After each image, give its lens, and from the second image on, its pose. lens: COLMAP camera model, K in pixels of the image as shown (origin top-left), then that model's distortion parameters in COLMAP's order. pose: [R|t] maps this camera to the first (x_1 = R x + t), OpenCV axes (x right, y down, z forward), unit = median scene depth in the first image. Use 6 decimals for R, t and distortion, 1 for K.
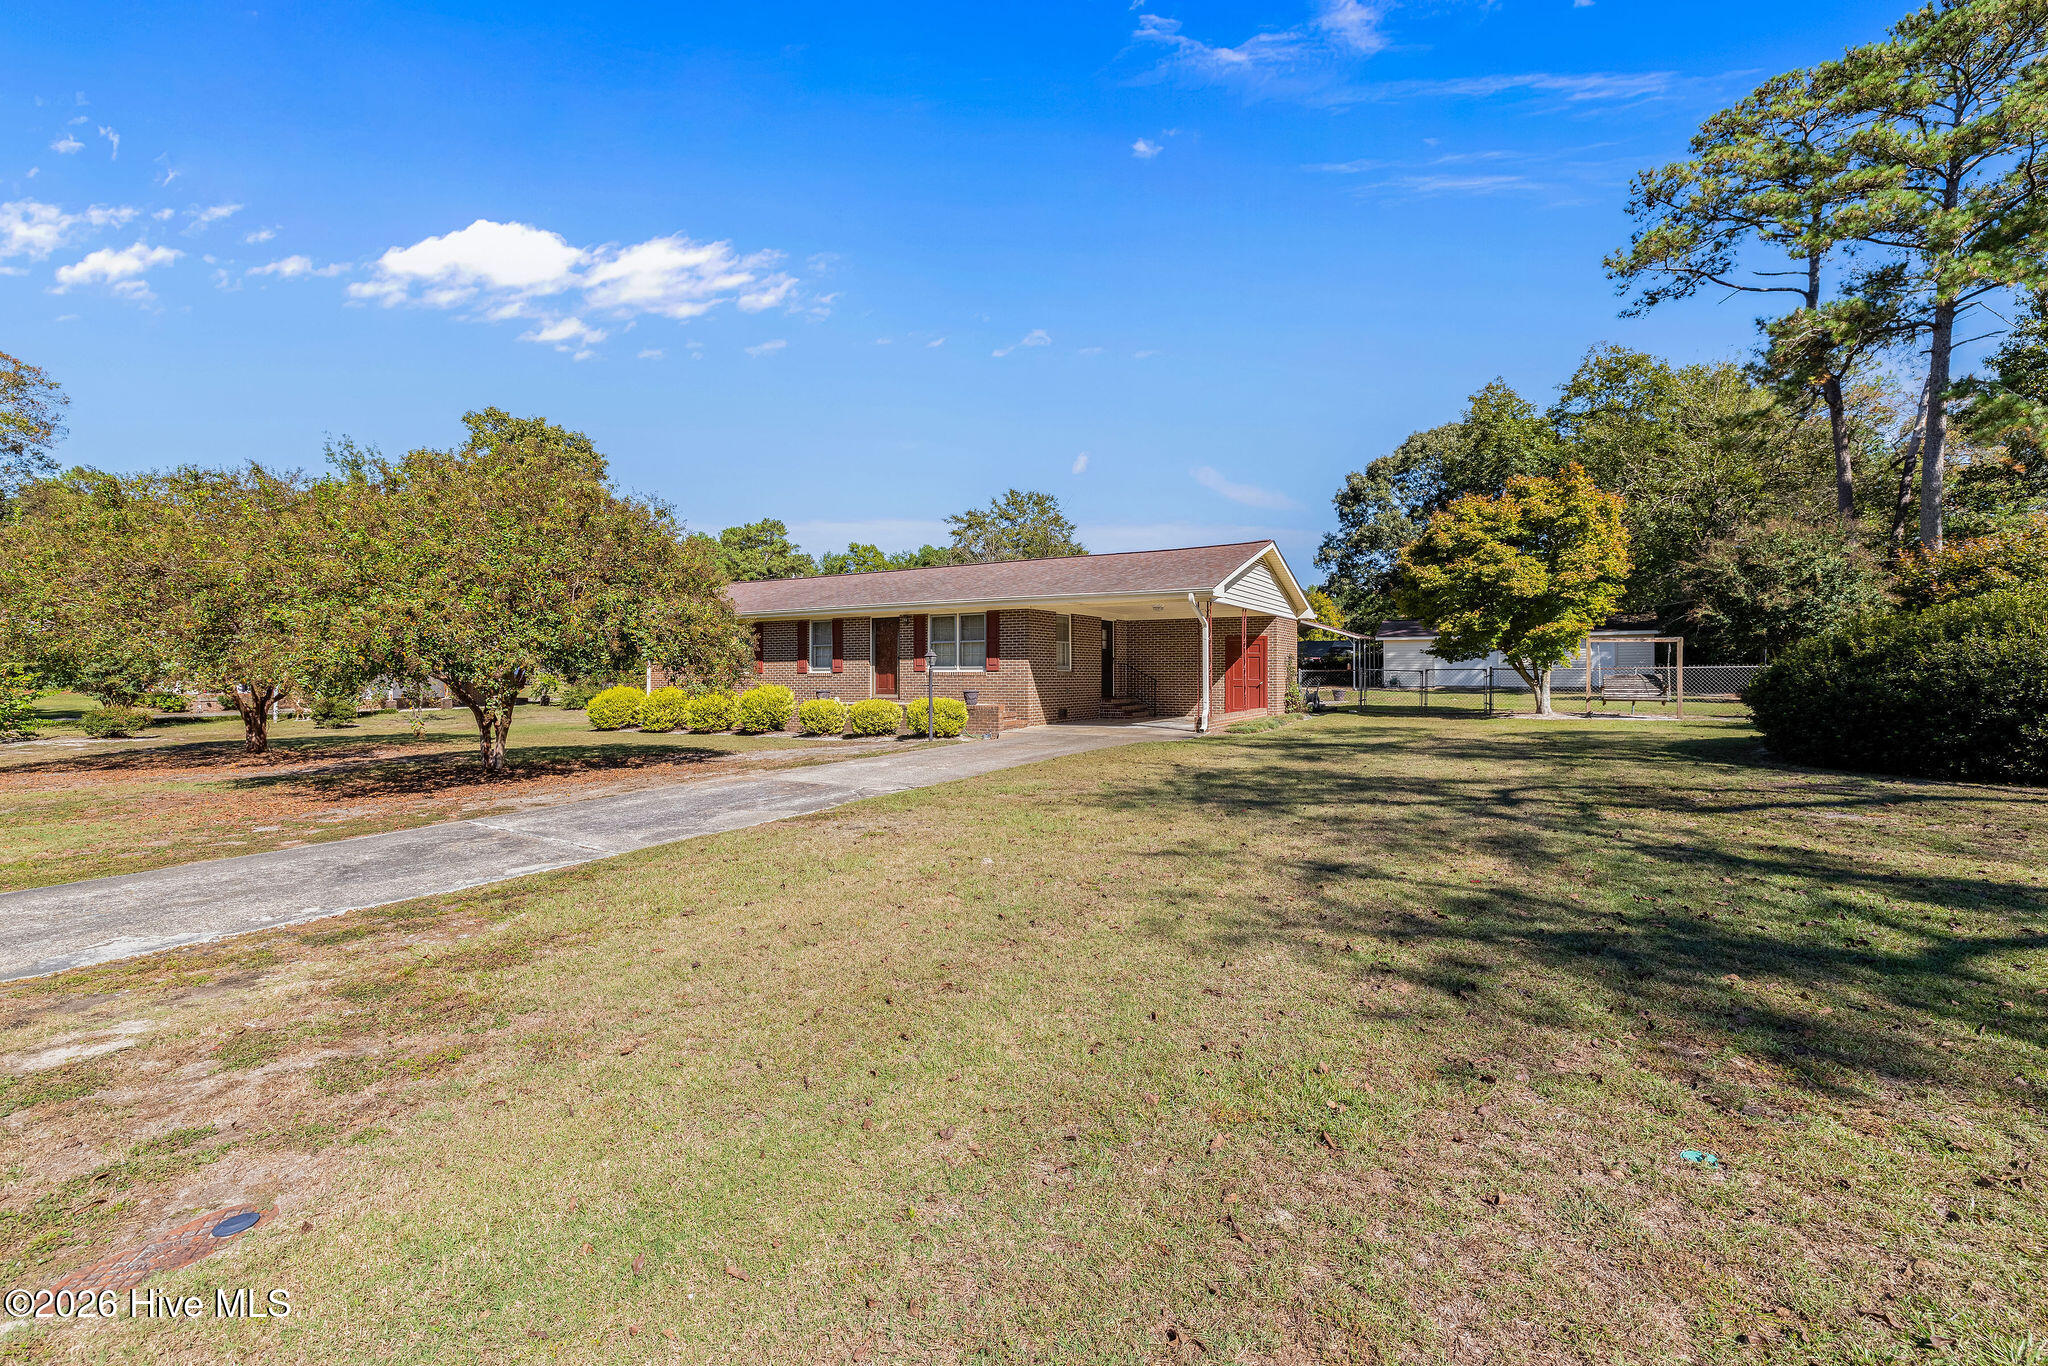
lens RADIAL K [[890.2, 0, 1014.2], [0, 890.2, 672.2], [0, 0, 1]] dist [0.000508, 0.000575]
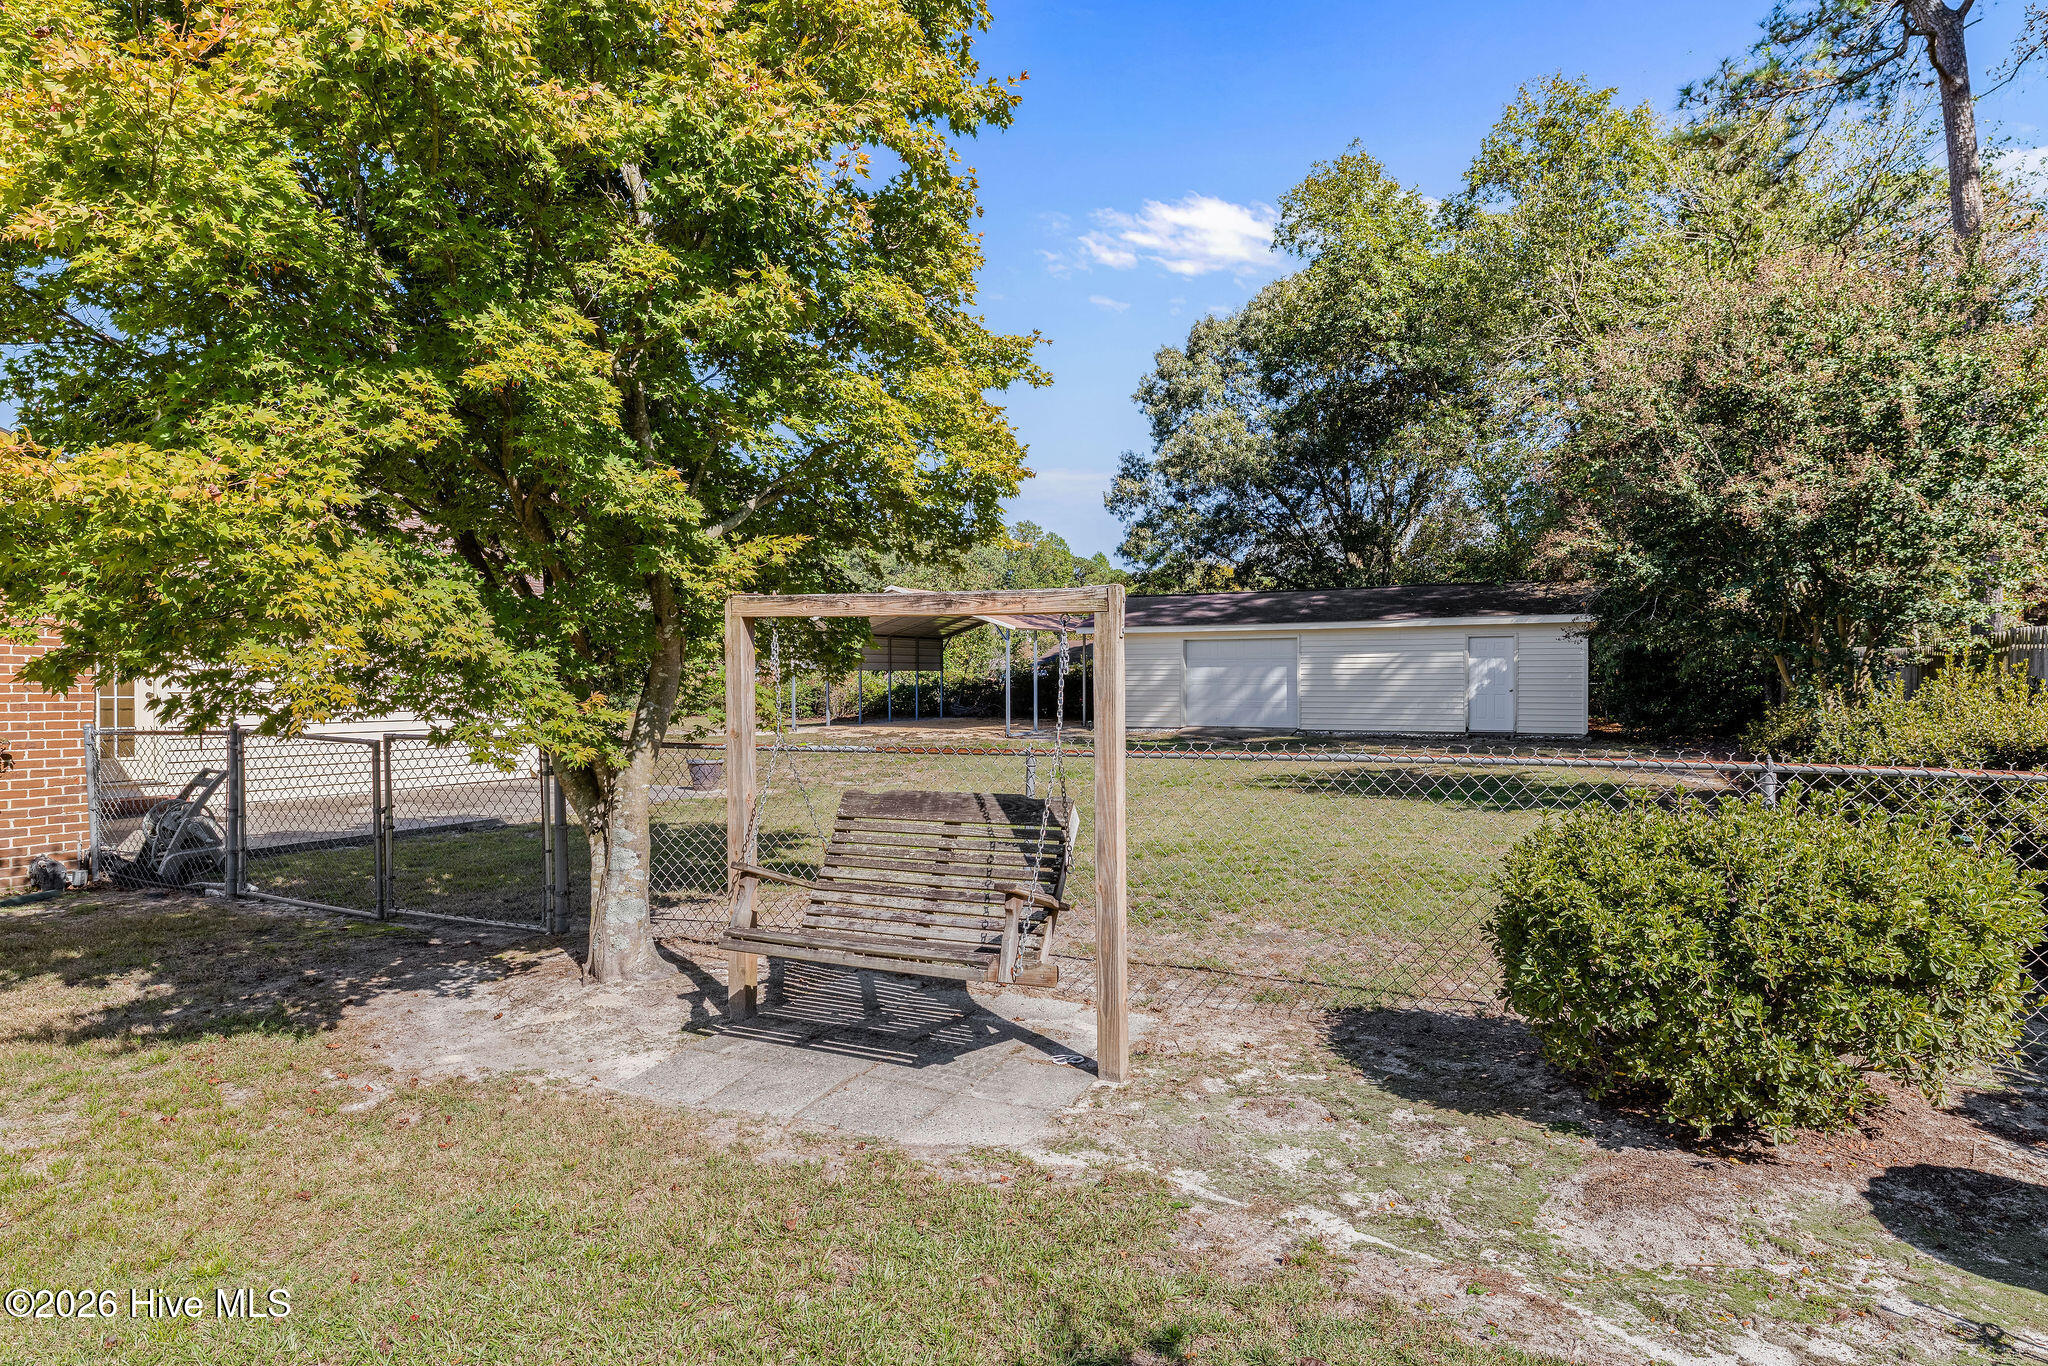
lens RADIAL K [[1168.1, 0, 1021.5], [0, 1168.1, 696.0], [0, 0, 1]] dist [0.005225, 0.000514]
pose [[0.996517, -0.004464, 0.083265, 0.555820], [0.003424, 0.999914, 0.012627, -0.017812], [-0.083314, -0.012297, 0.996447, 0.612913]]
